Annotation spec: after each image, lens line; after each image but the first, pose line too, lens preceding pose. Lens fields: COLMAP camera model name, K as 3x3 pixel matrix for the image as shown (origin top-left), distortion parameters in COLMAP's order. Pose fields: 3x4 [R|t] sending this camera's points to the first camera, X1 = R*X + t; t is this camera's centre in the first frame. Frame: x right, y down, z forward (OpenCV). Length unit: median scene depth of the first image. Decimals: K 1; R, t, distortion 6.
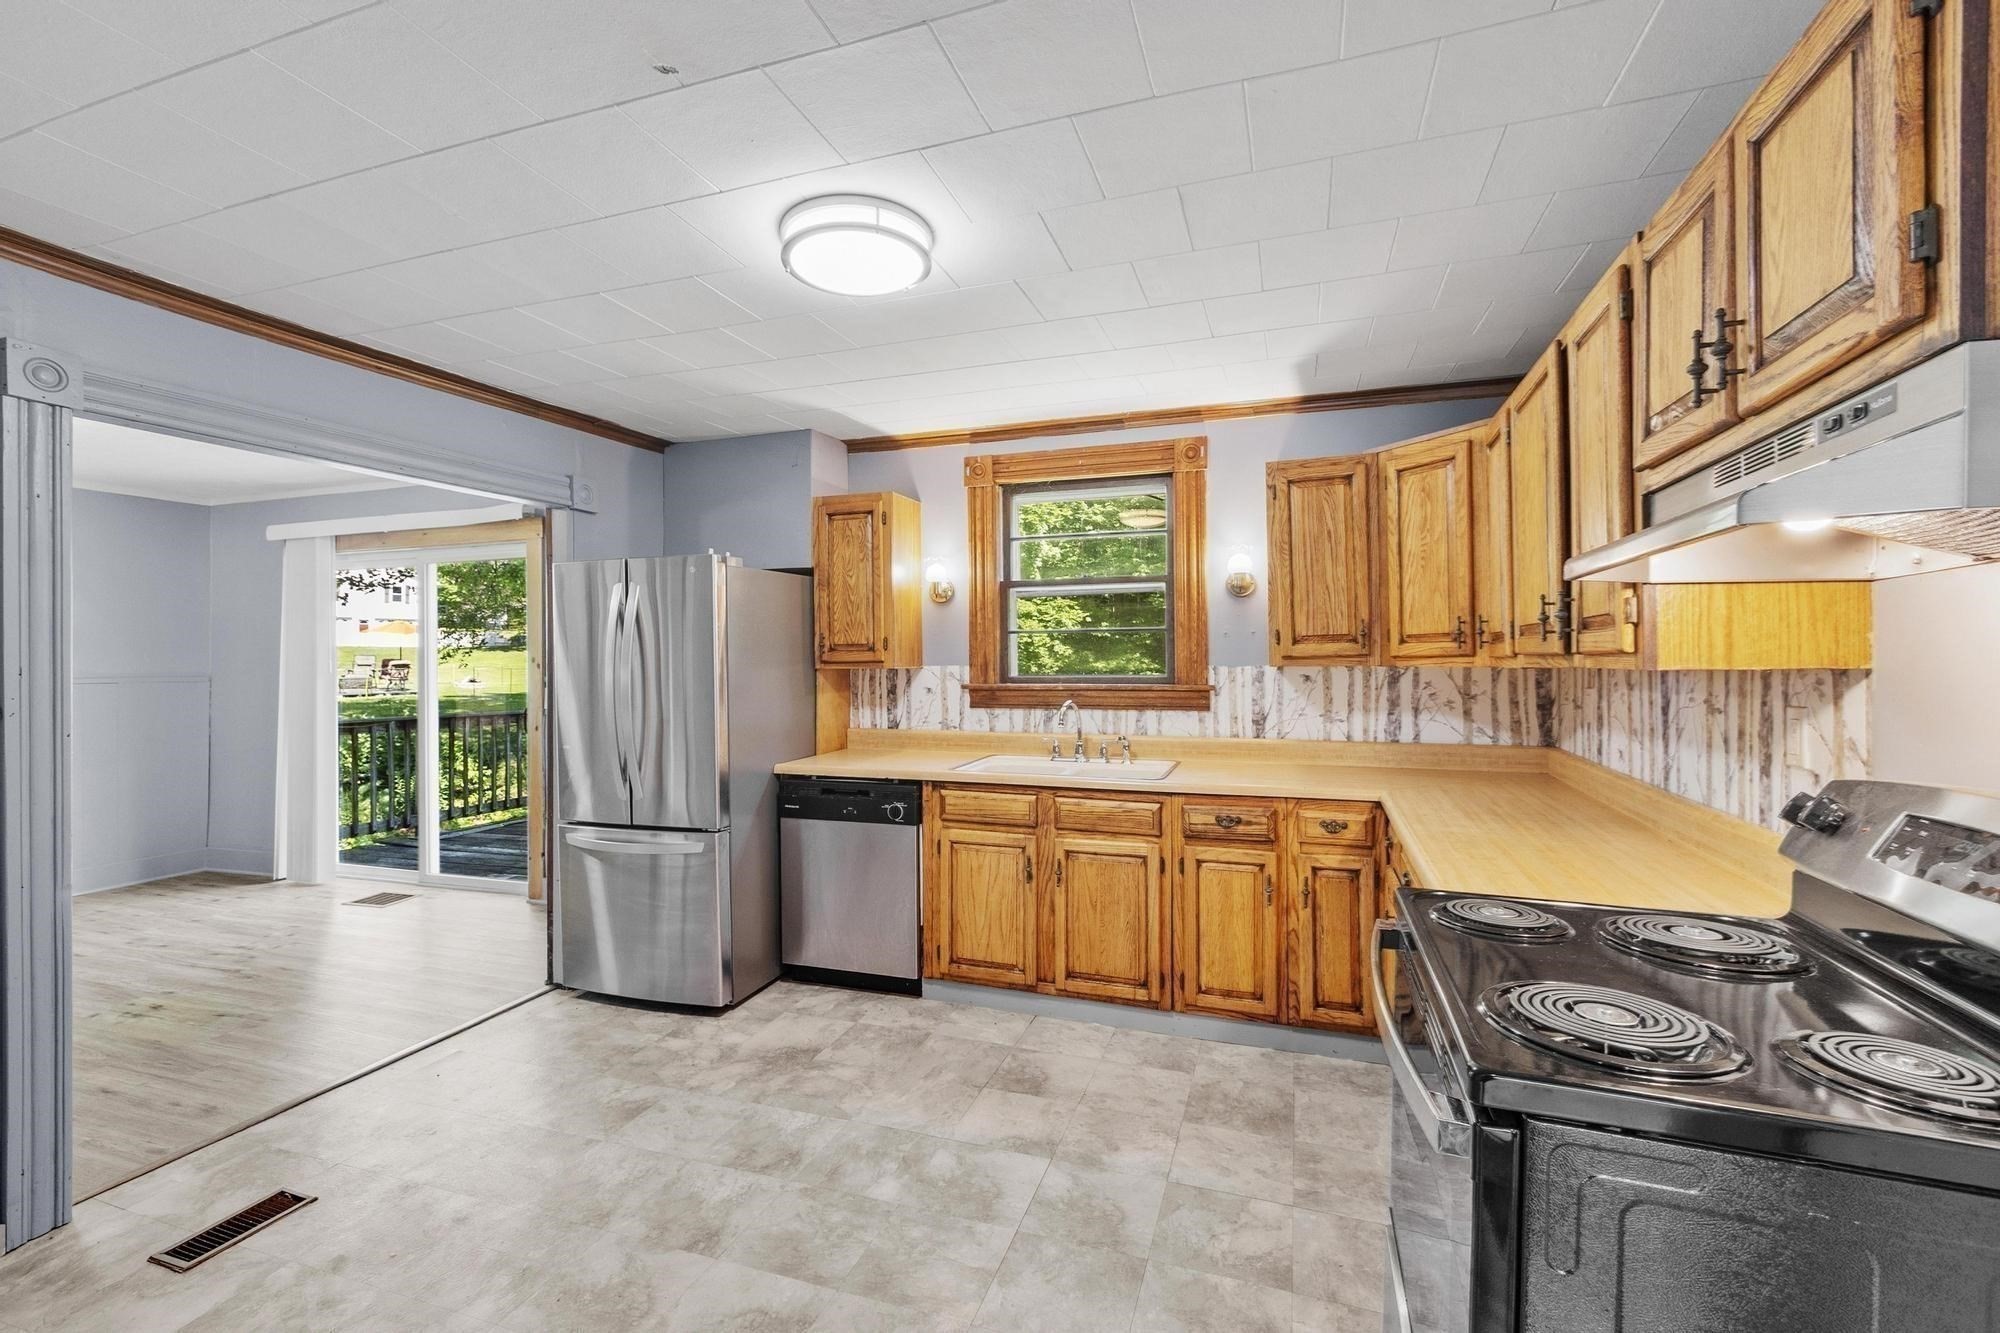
lens RADIAL K [[870.2, 0, 1000.0], [0, 870.2, 666.5], [0, 0, 1]] dist [-0.002193, 0.000044]
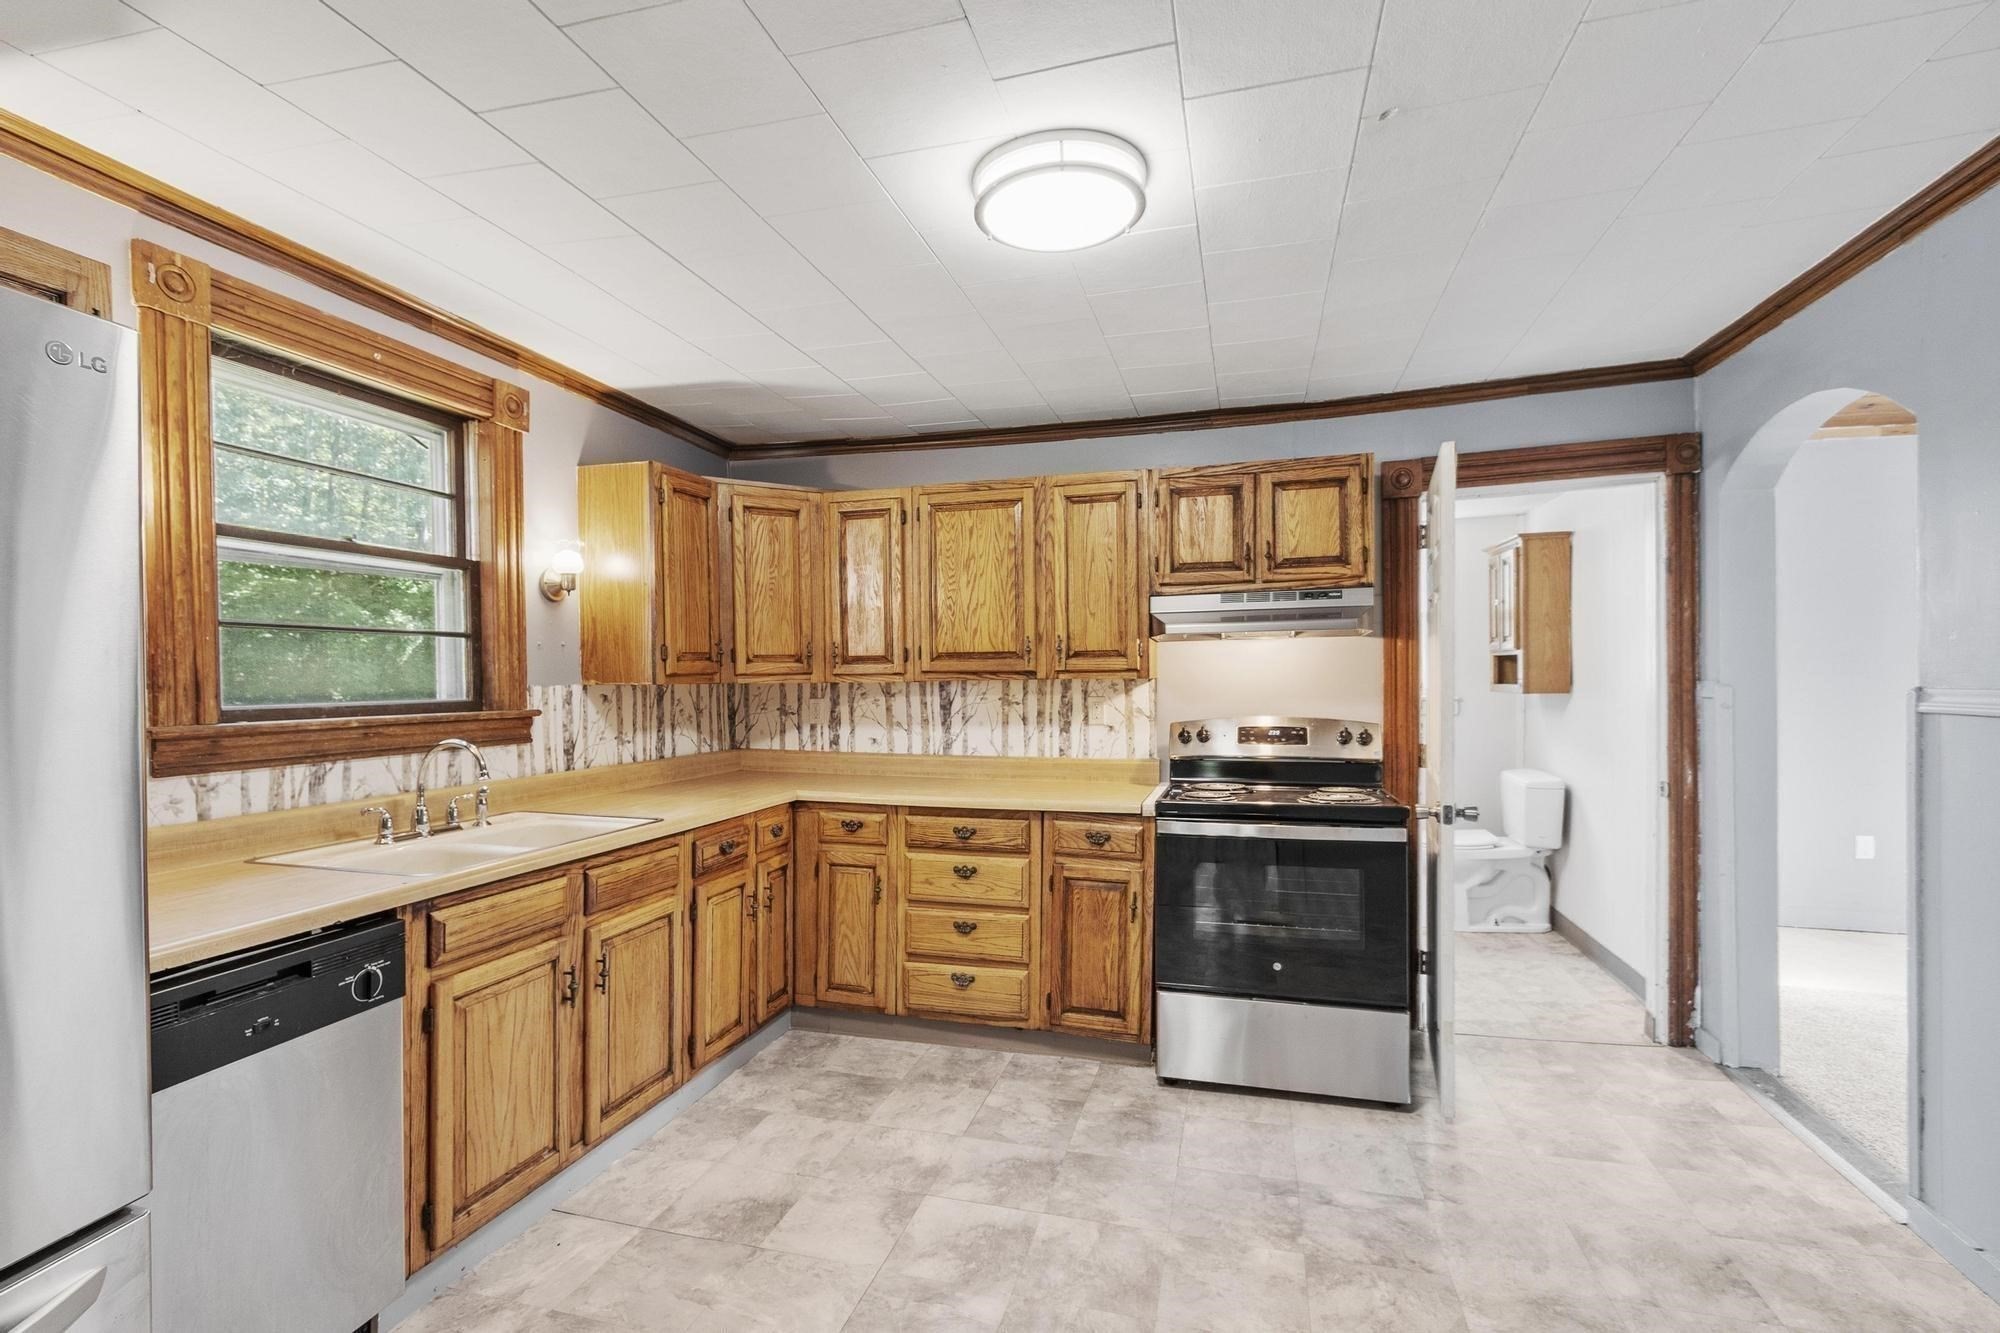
lens RADIAL K [[908.4, 0, 993.3], [0, 908.4, 699.3], [0, 0, 1]] dist [-0.000885, 0.000091]
pose [[-0.058280, -0.017534, 0.998146, -0.642655], [0.015997, 0.999701, 0.018495, 0.003582], [-0.998172, 0.017046, -0.057982, 0.673139]]
